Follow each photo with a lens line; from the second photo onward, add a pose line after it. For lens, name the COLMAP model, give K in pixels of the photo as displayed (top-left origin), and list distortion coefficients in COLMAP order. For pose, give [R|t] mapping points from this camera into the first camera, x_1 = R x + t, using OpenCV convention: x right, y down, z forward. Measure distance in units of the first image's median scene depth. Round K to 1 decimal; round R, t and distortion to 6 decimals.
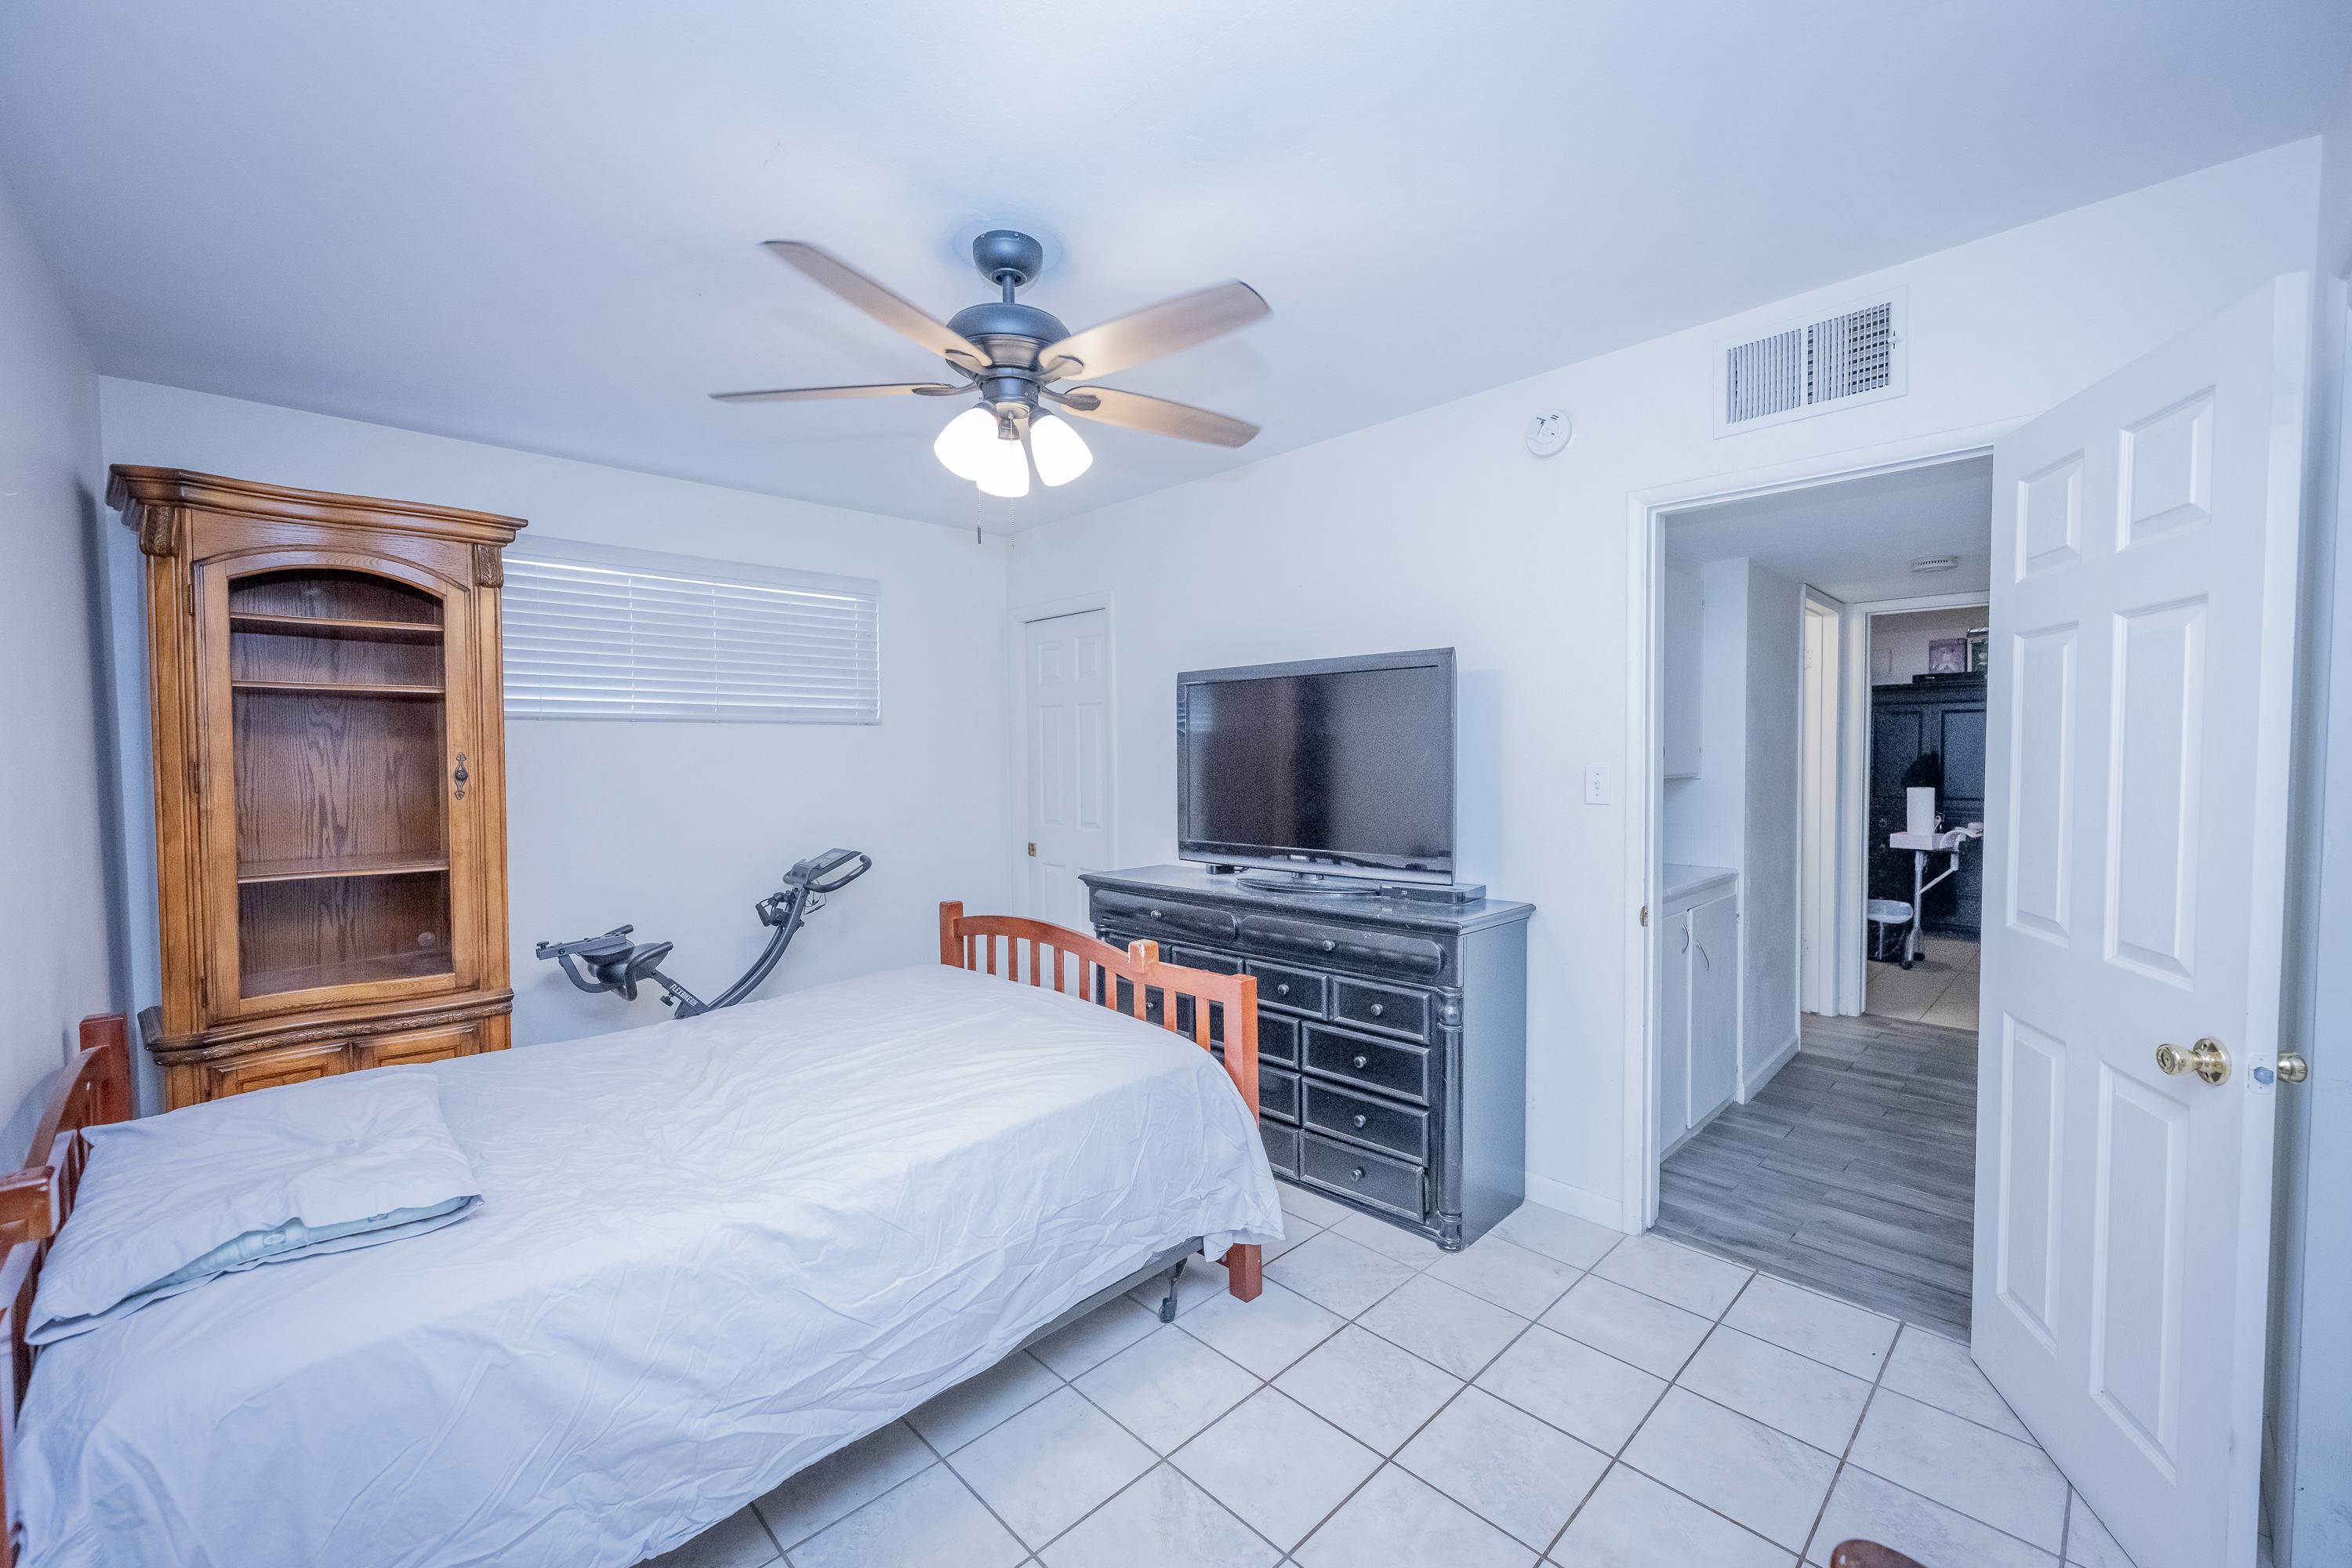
lens RADIAL K [[935.2, 0, 1187.9], [0, 935.2, 779.9], [0, 0, 1]] dist [-0.001421, 0.000178]
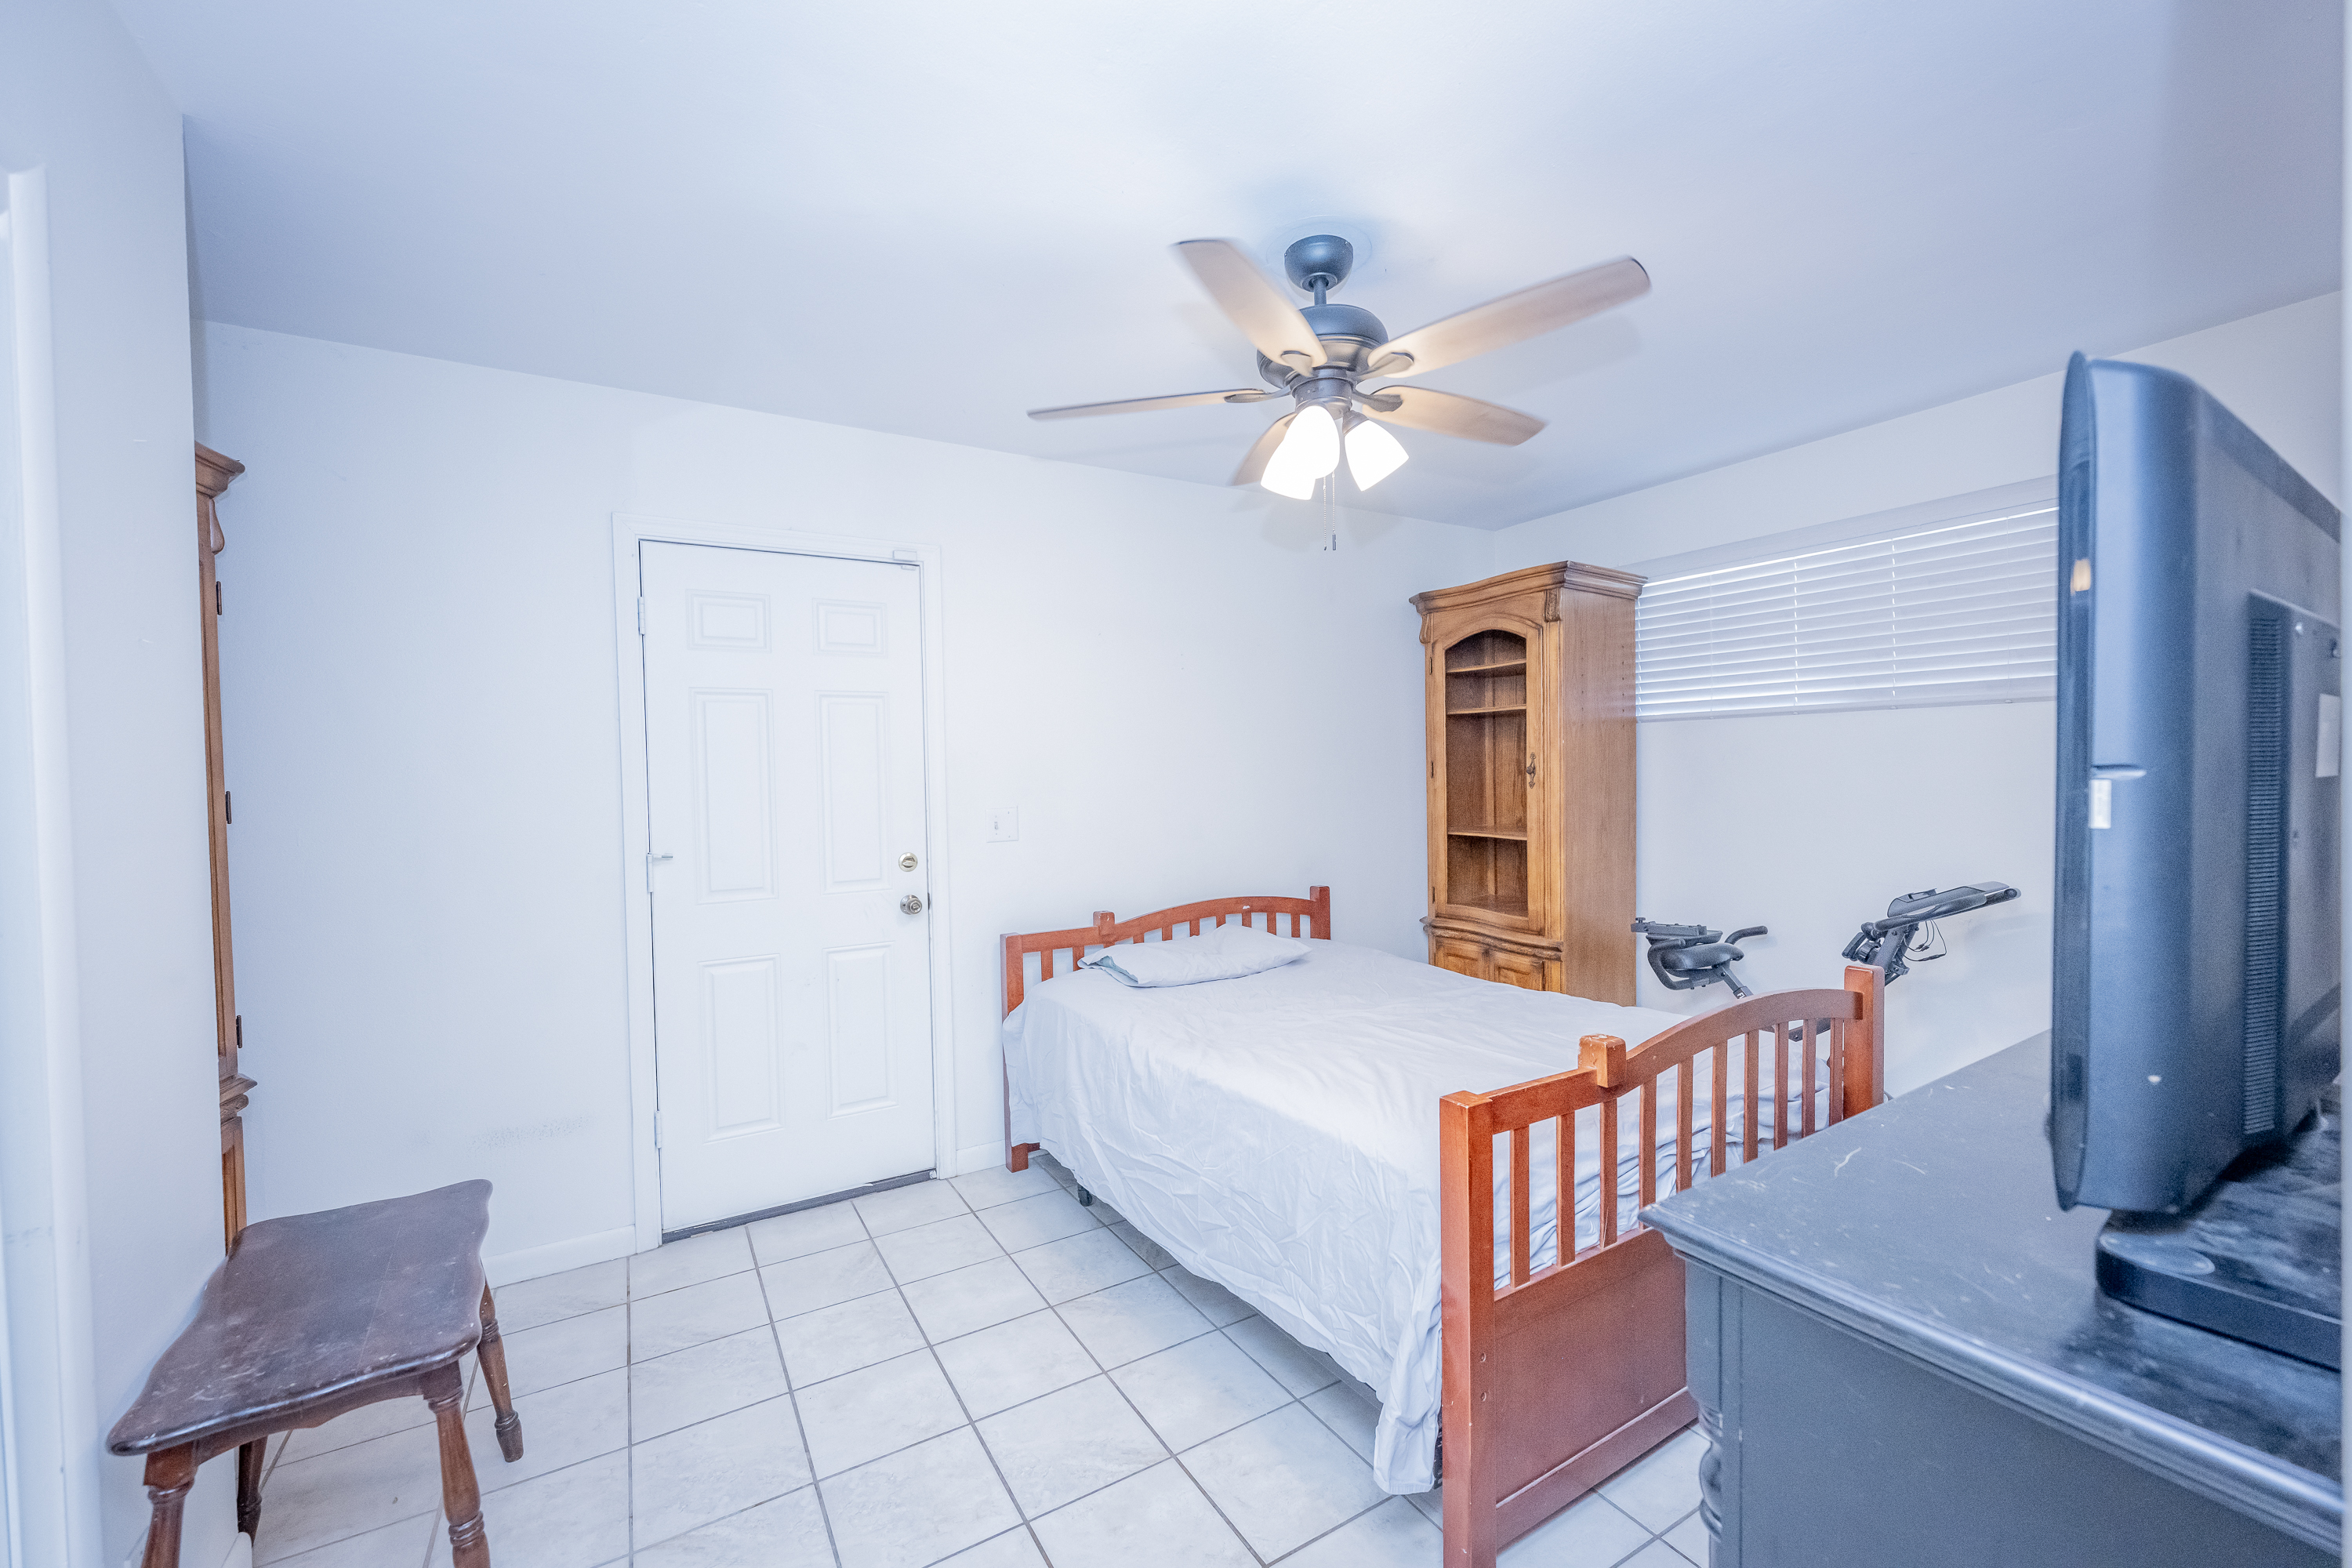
lens RADIAL K [[935.2, 0, 1183.2], [0, 935.2, 800.5], [0, 0, 1]] dist [-0.001421, 0.000178]
pose [[-0.241008, 0.042111, -0.969609, 0.635027], [-0.009064, 0.998917, 0.045637, -0.018281], [0.970481, 0.019787, -0.240365, 0.857726]]
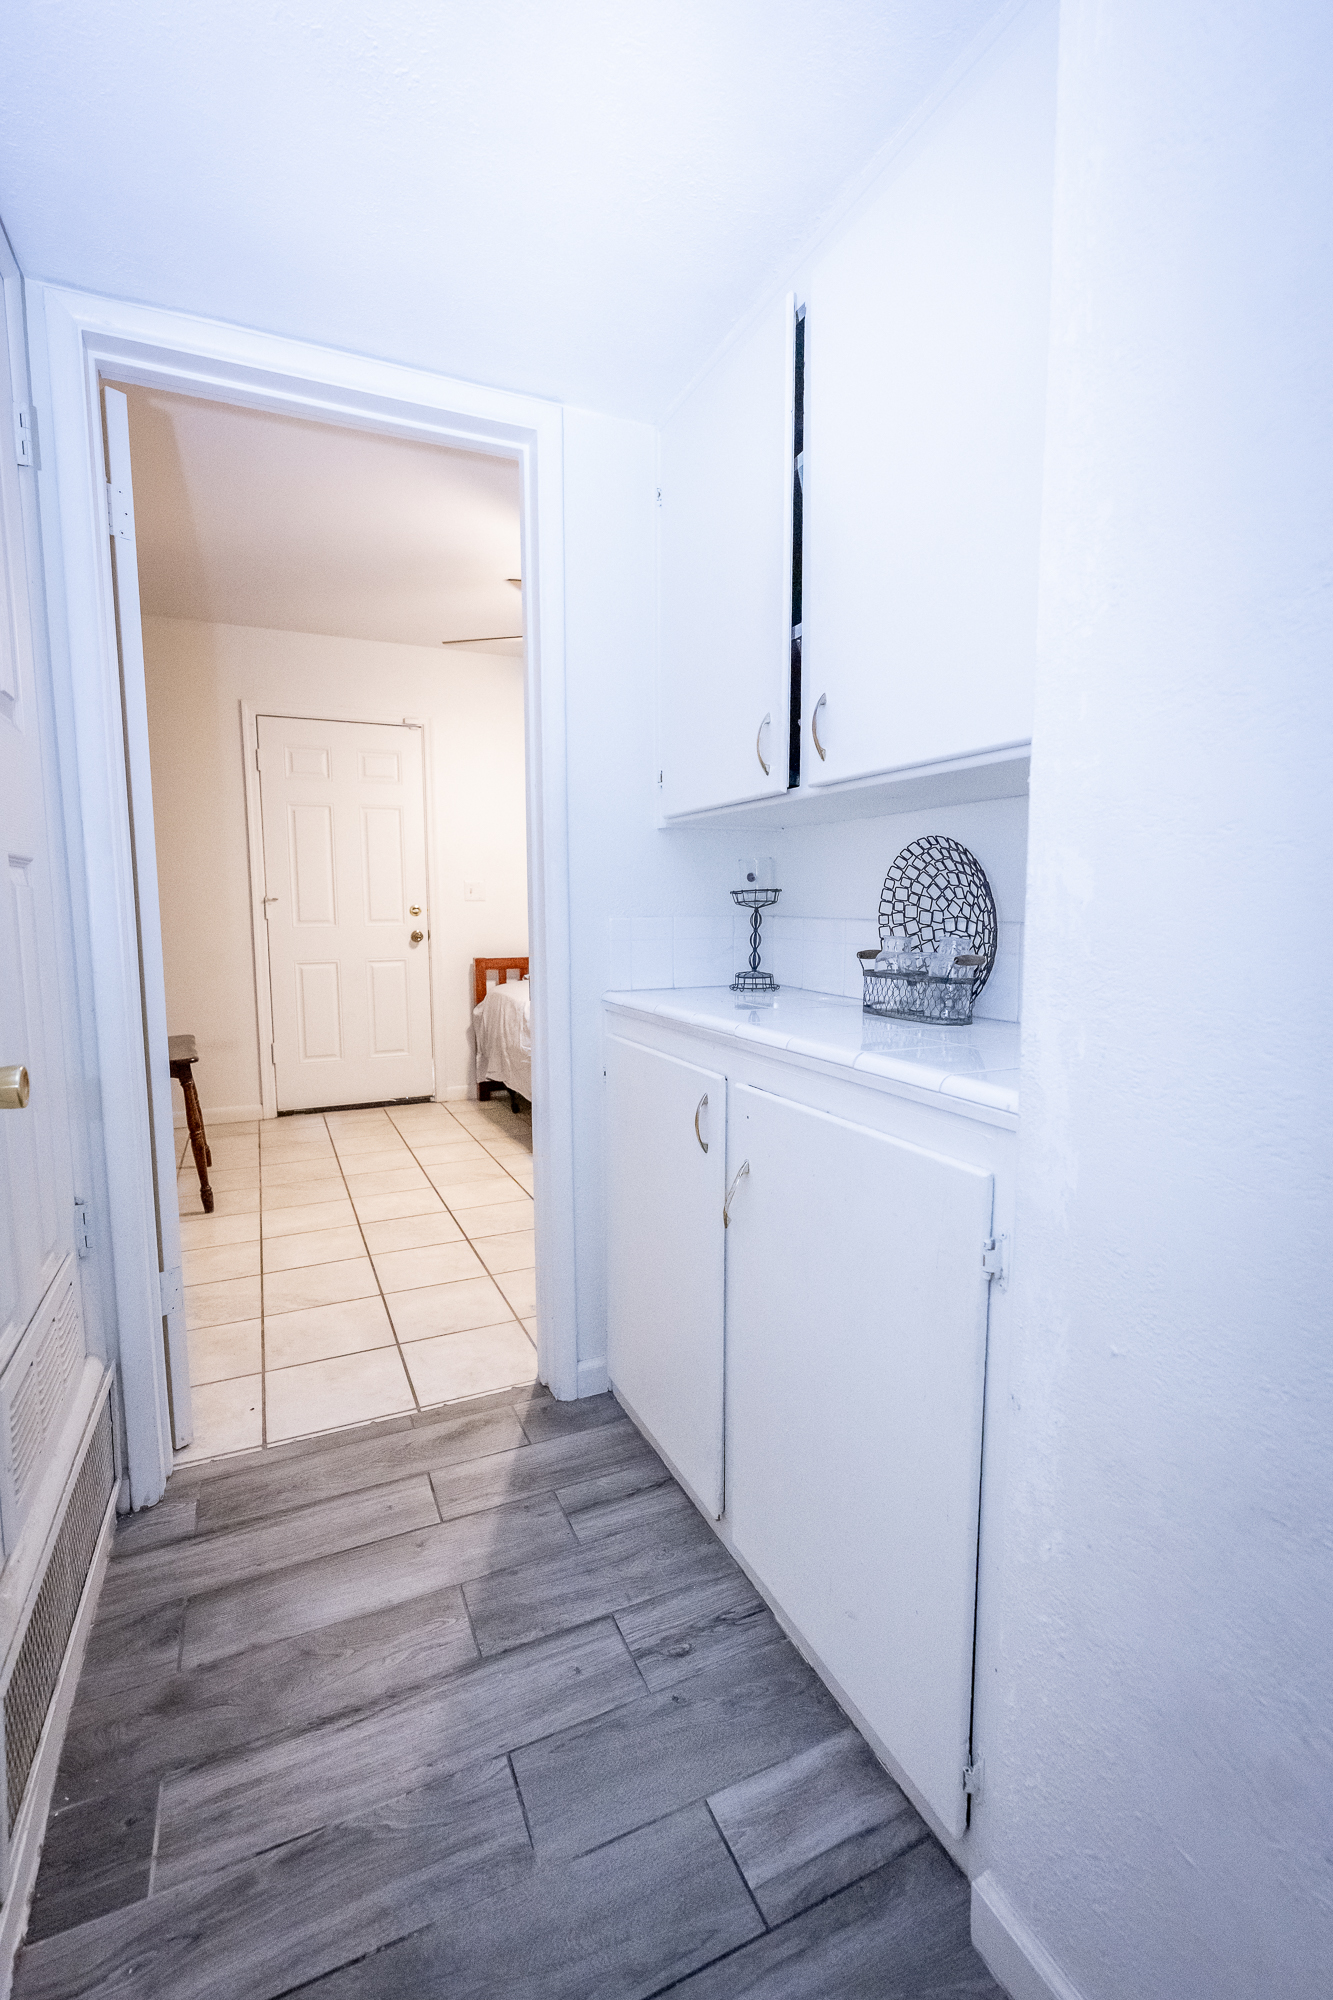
lens RADIAL K [[889.4, 0, 661.3], [0, 889.4, 980.8], [0, 0, 1]] dist [-0.000514, -0.000435]
pose [[-0.338371, 0.102409, -0.935424, 1.152149], [-0.008472, 0.993689, 0.111852, 0.050381], [0.940975, 0.045772, -0.335368, 1.350337]]
